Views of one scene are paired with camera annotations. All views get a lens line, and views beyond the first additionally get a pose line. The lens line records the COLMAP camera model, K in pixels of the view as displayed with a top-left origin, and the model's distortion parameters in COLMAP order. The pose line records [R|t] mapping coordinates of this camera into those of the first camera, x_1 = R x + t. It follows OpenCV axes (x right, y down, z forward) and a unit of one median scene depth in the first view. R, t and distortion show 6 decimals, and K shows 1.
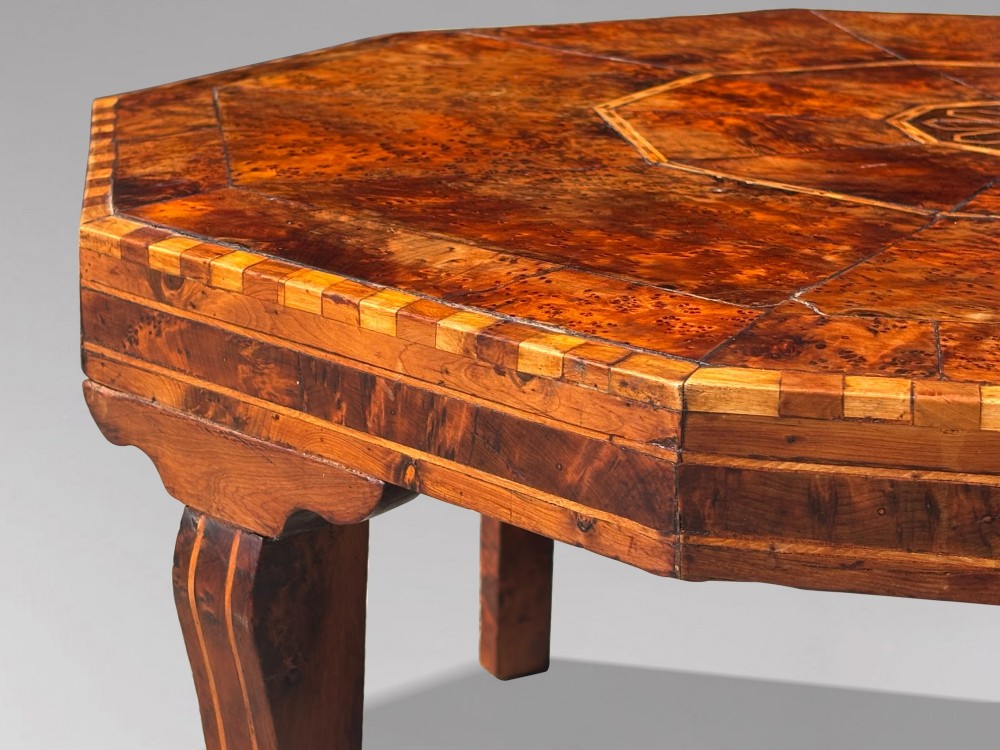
lens RADIAL K [[2095.0, 0, 518.9], [0, 2095.0, 371.1], [0, 0, 1]] dist [0.194592, 0.000000]
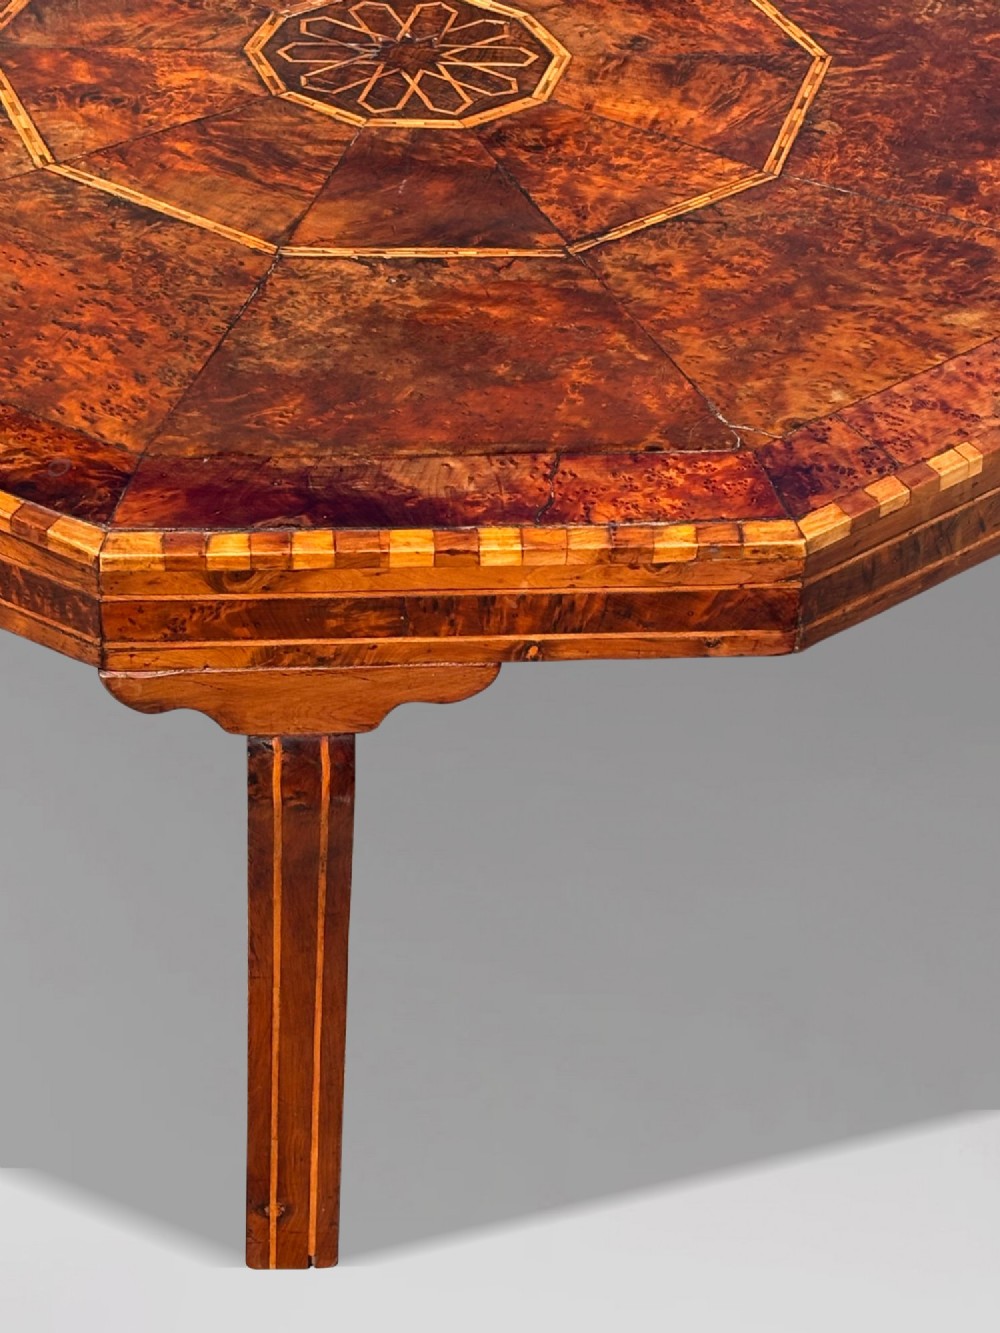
lens RADIAL K [[3071.8, 0, 517.2], [0, 3071.8, 688.0], [0, 0, 1]] dist [0.190324, 0.000000]
pose [[0.658800, -0.444270, 0.607130, -1.119959], [0.182411, 0.877261, 0.444004, -0.712777], [-0.729869, -0.181762, 0.658979, -0.238731]]
